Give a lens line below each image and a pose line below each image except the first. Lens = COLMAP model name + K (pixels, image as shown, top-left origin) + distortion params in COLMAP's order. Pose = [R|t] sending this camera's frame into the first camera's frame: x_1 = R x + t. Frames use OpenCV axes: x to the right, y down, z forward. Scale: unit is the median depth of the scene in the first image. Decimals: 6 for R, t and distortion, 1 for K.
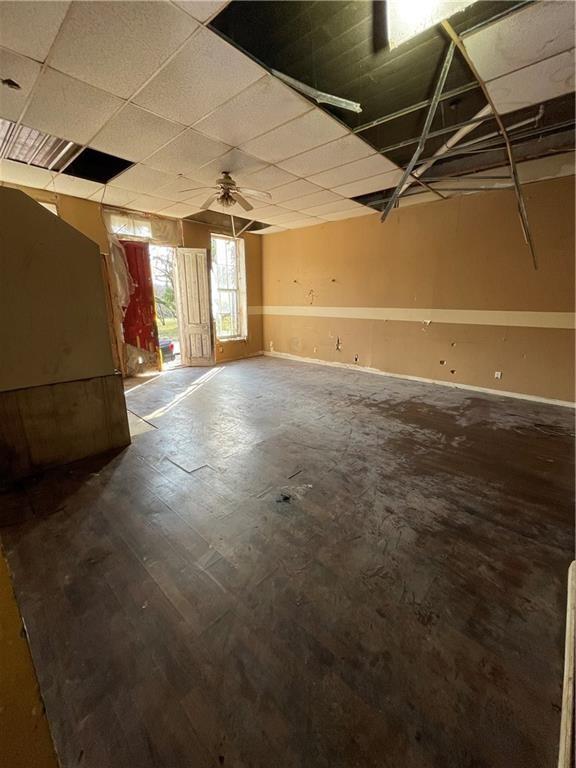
lens RADIAL K [[309.8, 0, 287.5], [0, 309.8, 383.4], [0, 0, 1]] dist [-0.002382, -0.001183]
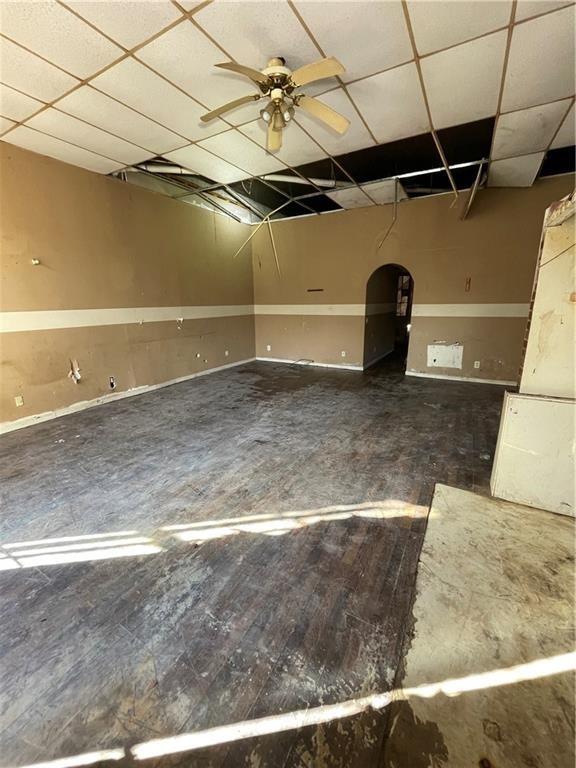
lens RADIAL K [[309.8, 0, 287.4], [0, 309.8, 383.2], [0, 0, 1]] dist [-0.002382, -0.001183]
pose [[-0.229569, -0.251405, 0.940263, -0.683636], [0.262031, 0.914431, 0.308474, -0.255314], [-0.937357, 0.317194, -0.144049, 0.985081]]
